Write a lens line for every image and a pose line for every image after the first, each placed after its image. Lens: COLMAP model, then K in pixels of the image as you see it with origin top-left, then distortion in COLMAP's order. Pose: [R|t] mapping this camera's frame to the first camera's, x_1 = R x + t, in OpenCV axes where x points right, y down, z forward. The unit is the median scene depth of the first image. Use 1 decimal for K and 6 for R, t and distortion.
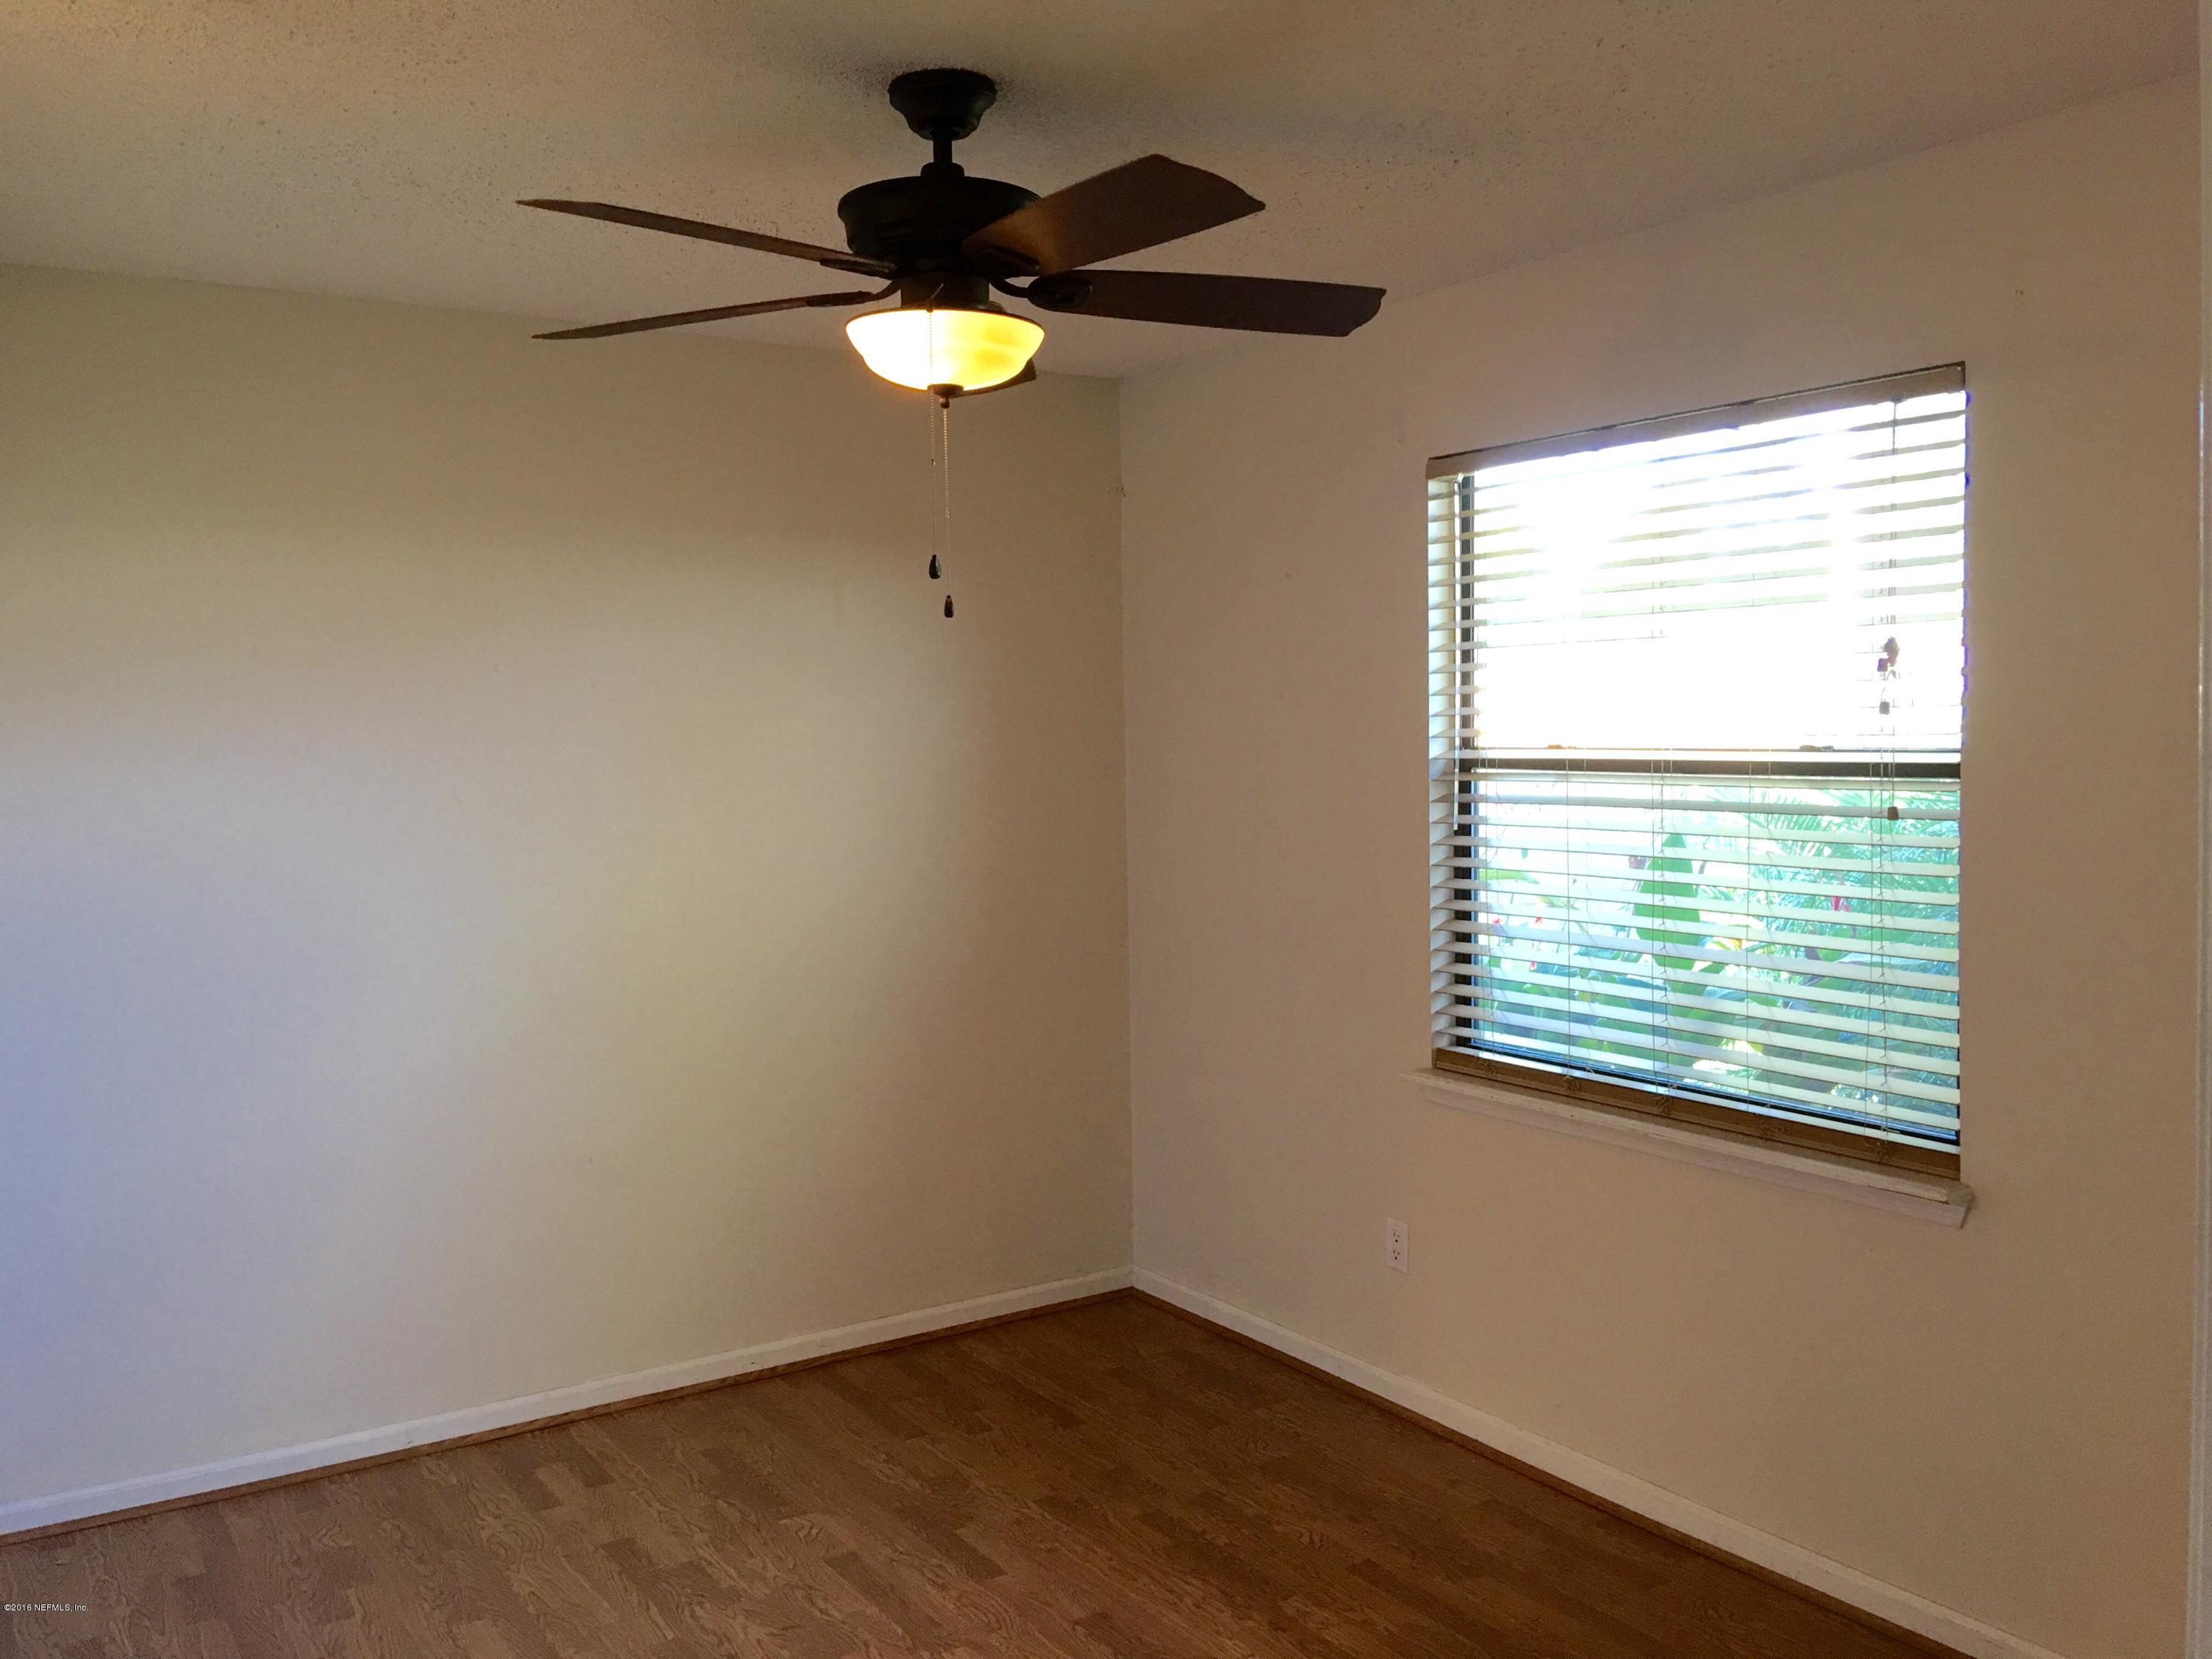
lens RADIAL K [[1851.6, 0, 1106.9], [0, 1851.6, 829.5], [0, 0, 1]] dist [0.005928, 0.000526]
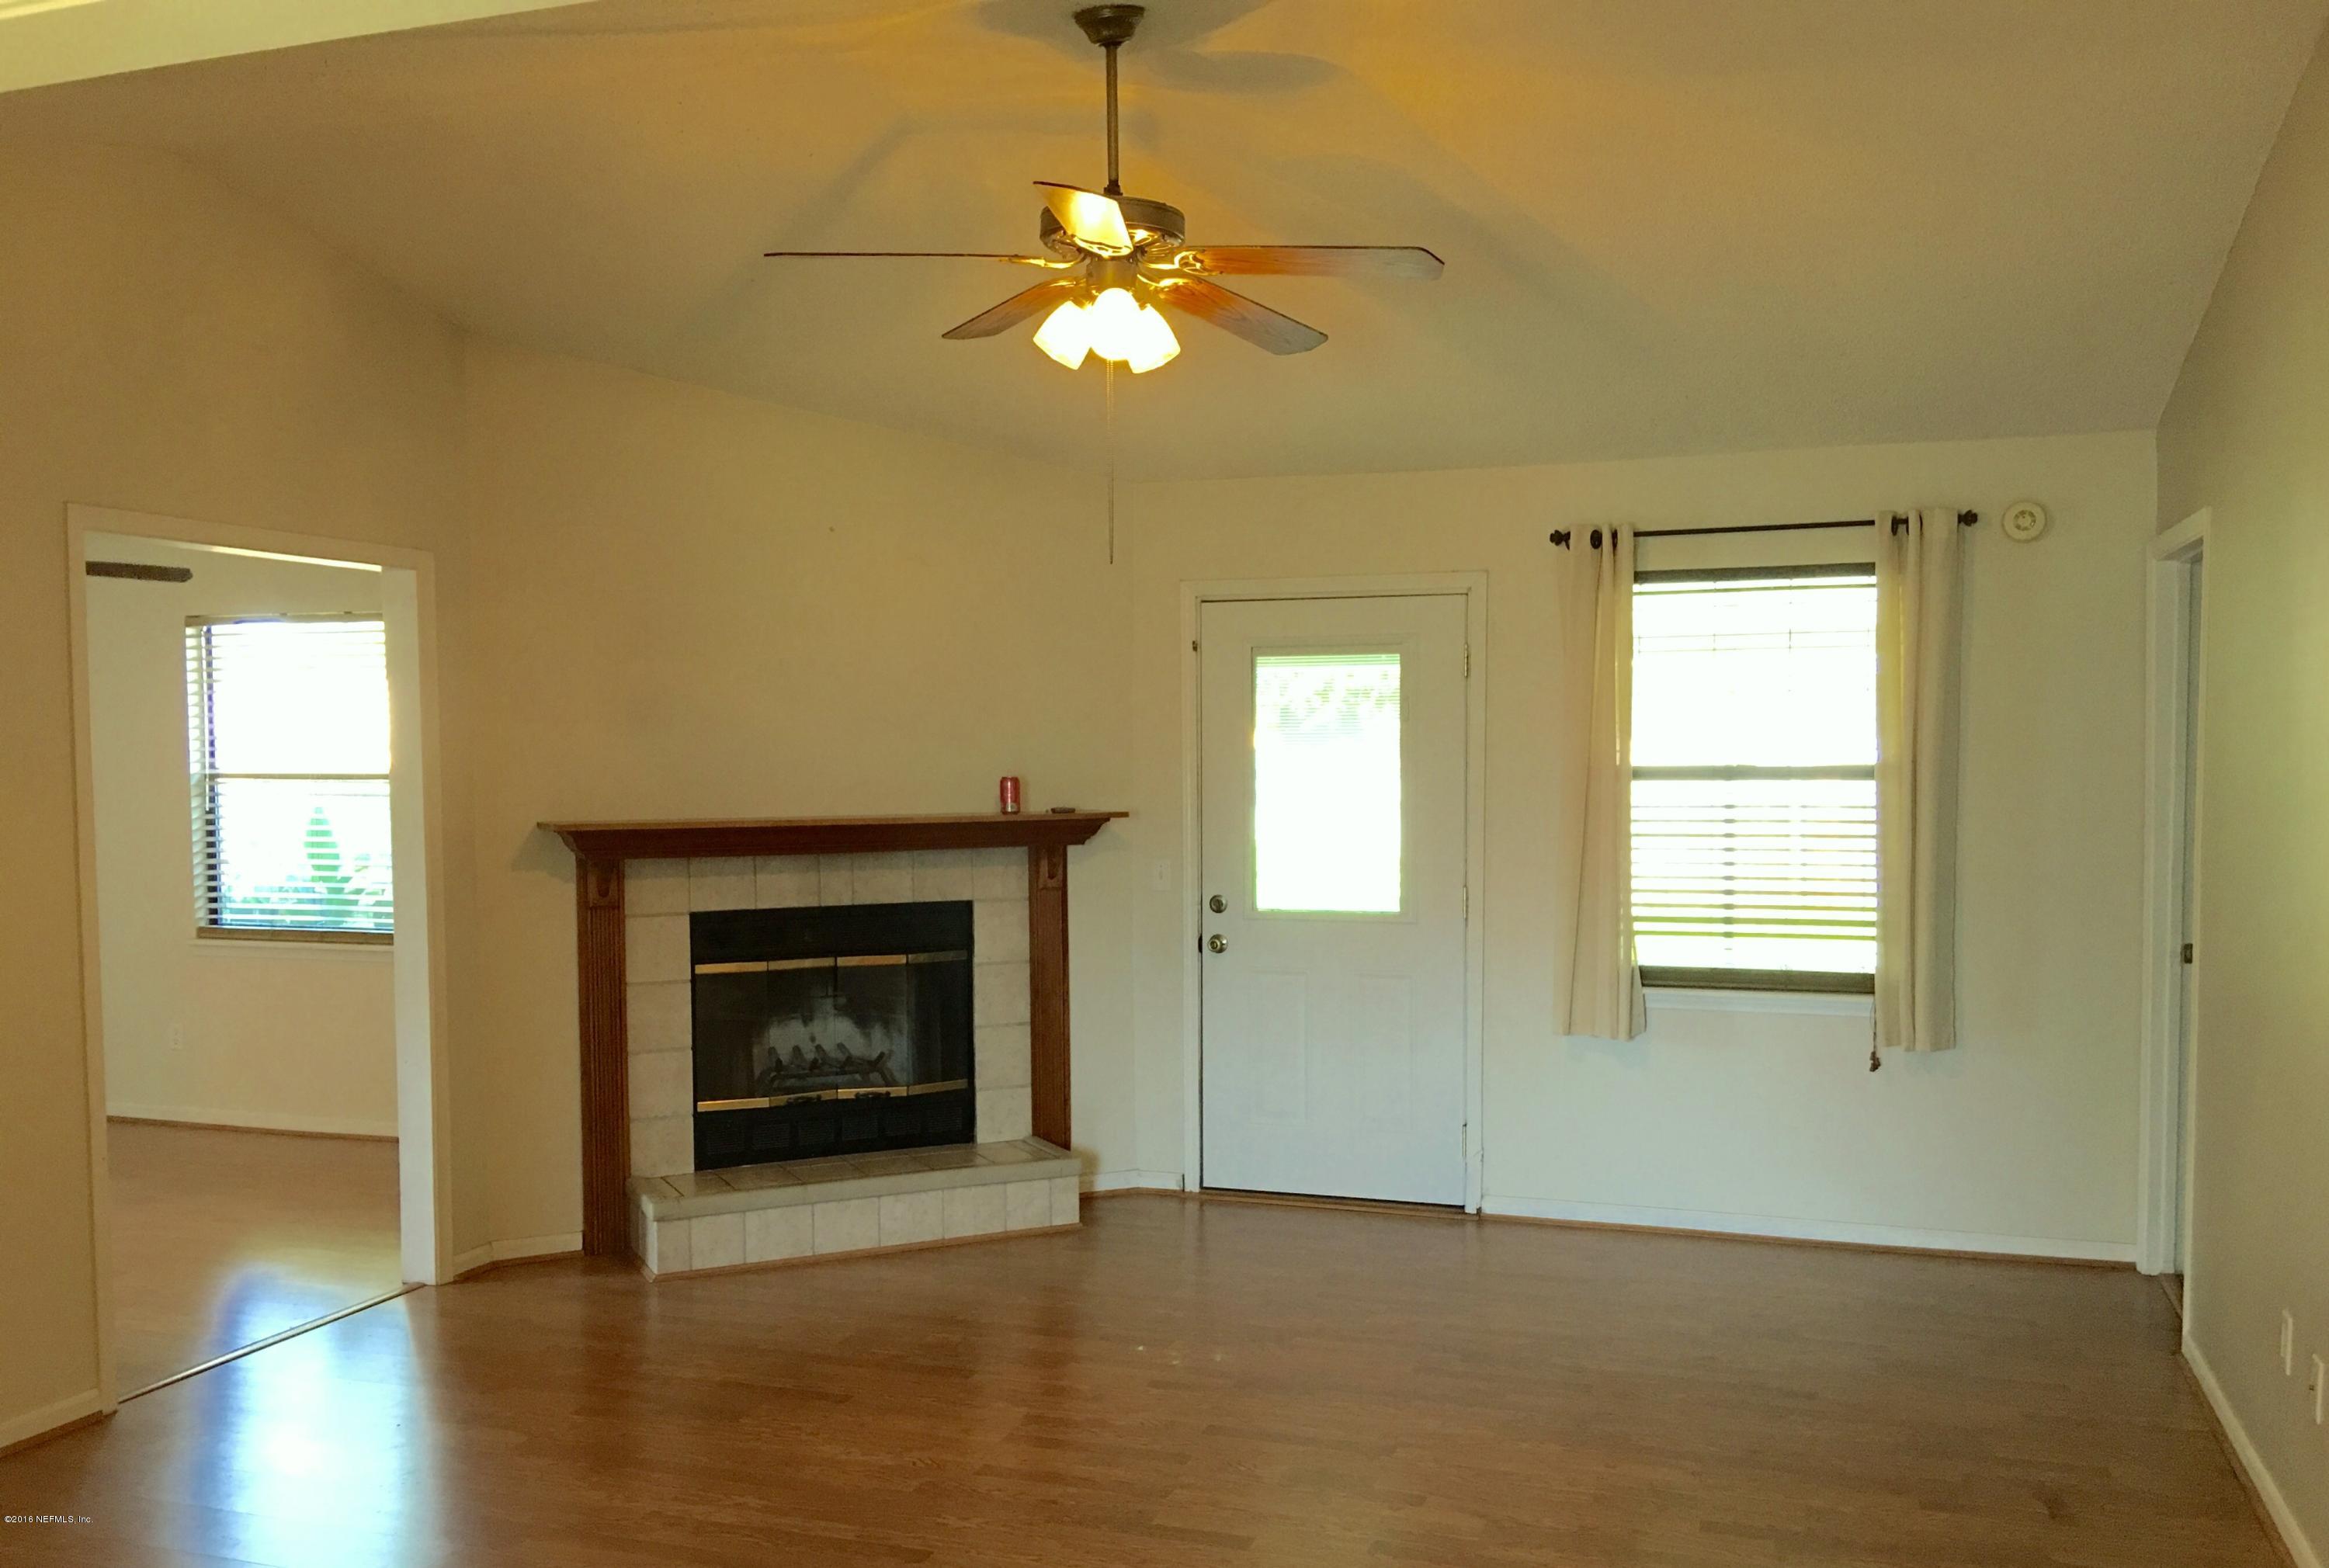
lens RADIAL K [[1941.5, 0, 1166.8], [0, 1941.5, 784.5], [0, 0, 1]] dist [0.014980, 0.006272]
pose [[0.804198, -0.018897, 0.594061, -0.209214], [0.036391, 0.999185, -0.017479, 0.043827], [-0.593247, 0.035675, 0.804230, -1.202961]]
